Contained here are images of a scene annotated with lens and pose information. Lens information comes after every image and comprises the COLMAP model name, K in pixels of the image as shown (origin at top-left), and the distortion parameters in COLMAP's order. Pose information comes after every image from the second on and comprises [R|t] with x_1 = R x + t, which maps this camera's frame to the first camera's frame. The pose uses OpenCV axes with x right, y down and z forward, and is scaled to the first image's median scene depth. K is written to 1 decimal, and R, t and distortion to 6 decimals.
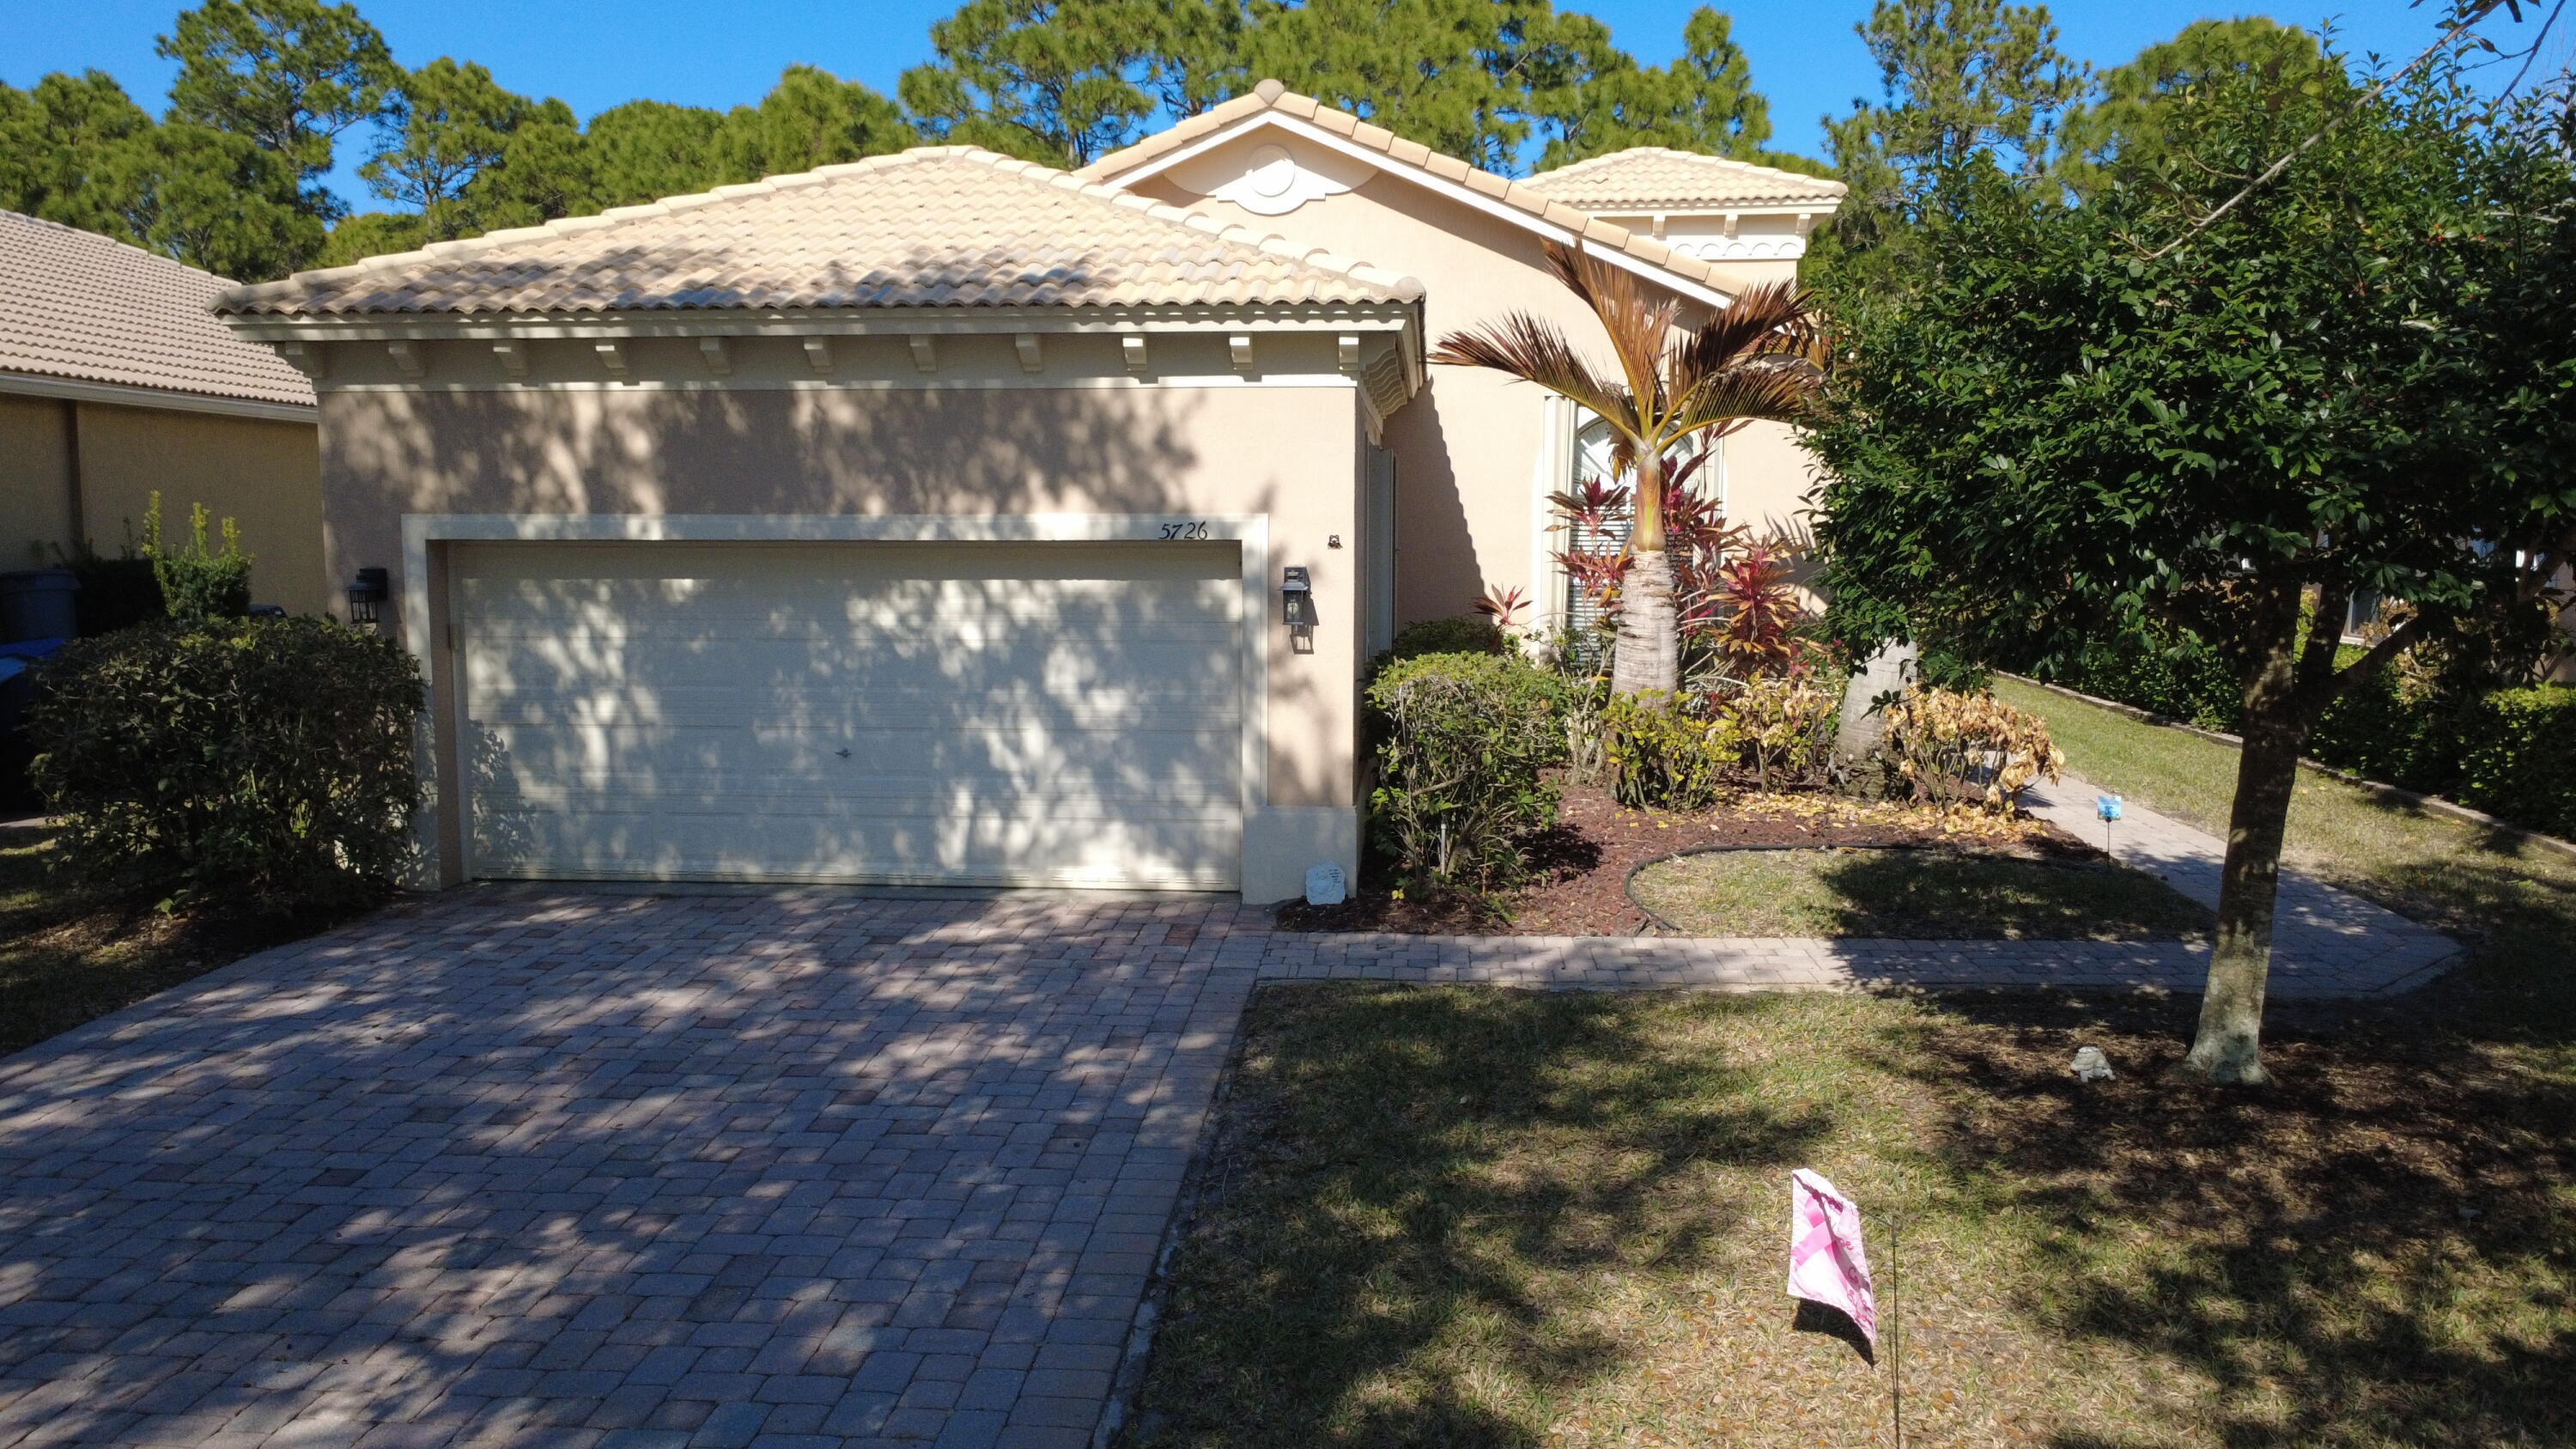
lens RADIAL K [[1877.6, 0, 1284.8], [0, 1877.6, 735.5], [0, 0, 1]] dist [-0.001813, -0.000651]
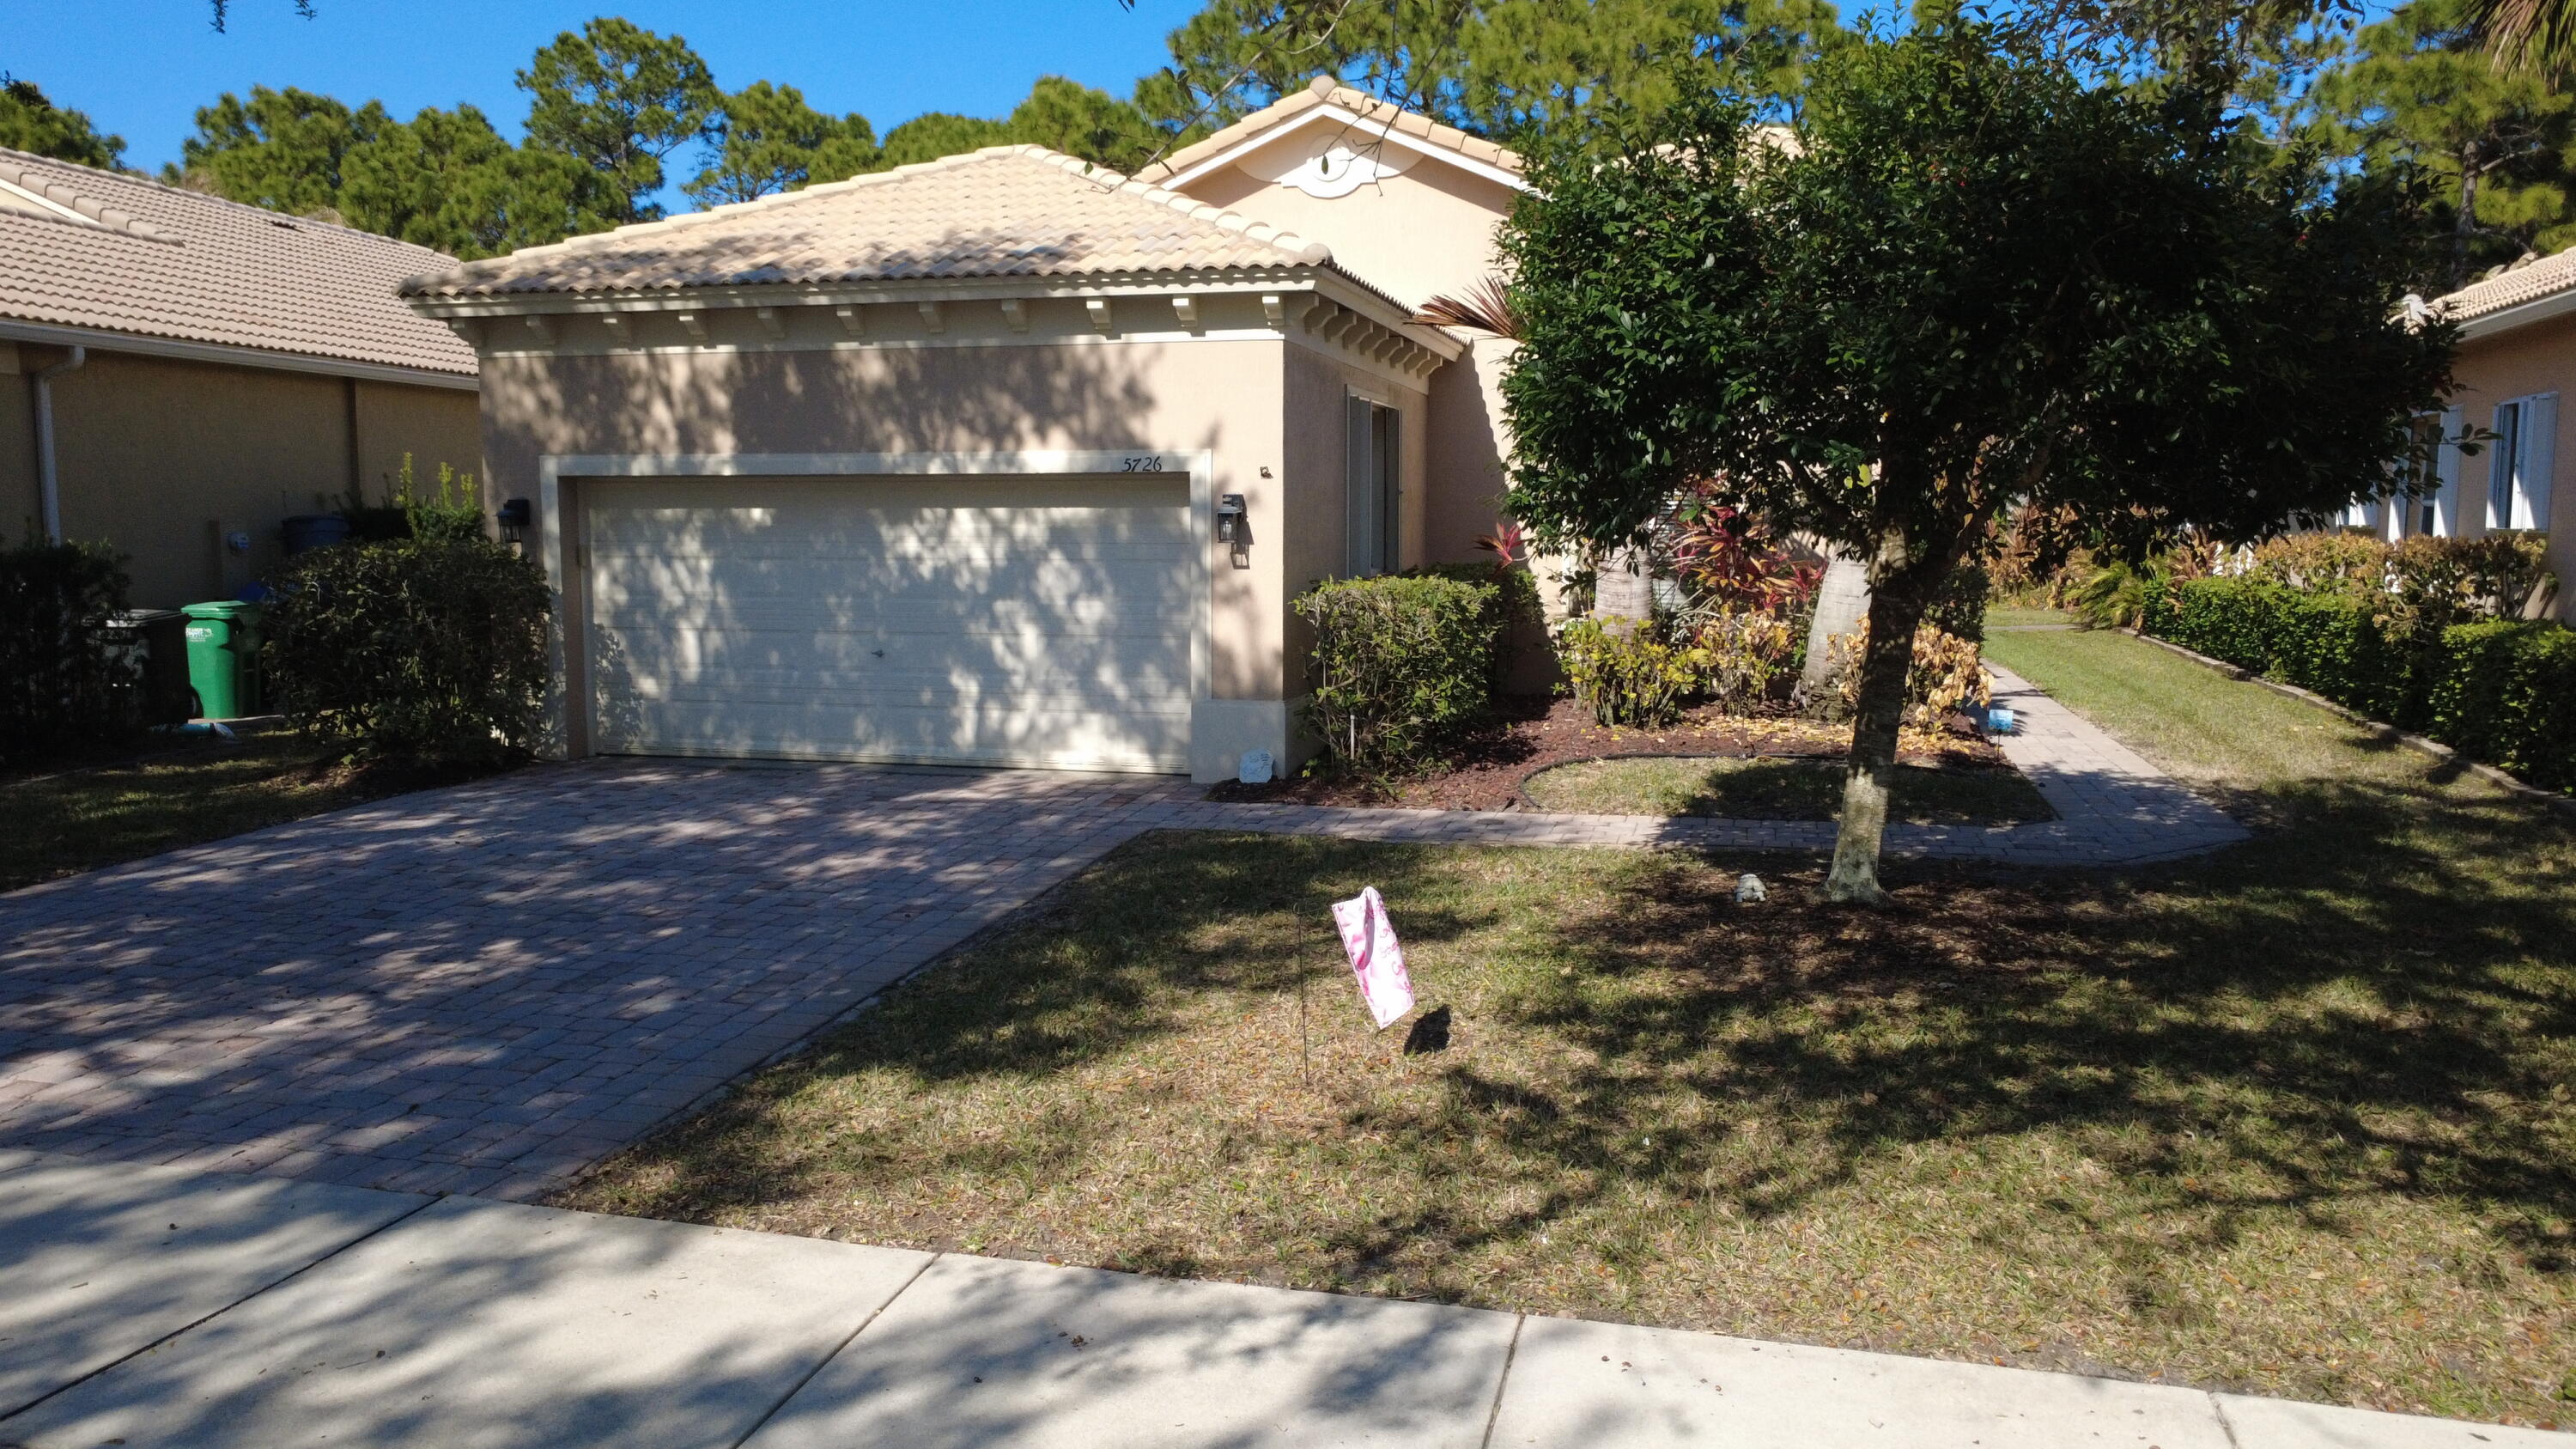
lens RADIAL K [[1874.9, 0, 1286.0], [0, 1874.9, 733.9], [0, 0, 1]] dist [0.001349, -0.000366]
pose [[0.986111, 0.018585, -0.165042, 0.225824], [-0.018340, 0.999827, 0.003008, 0.053799], [0.165069, 0.000061, 0.986282, -0.144659]]
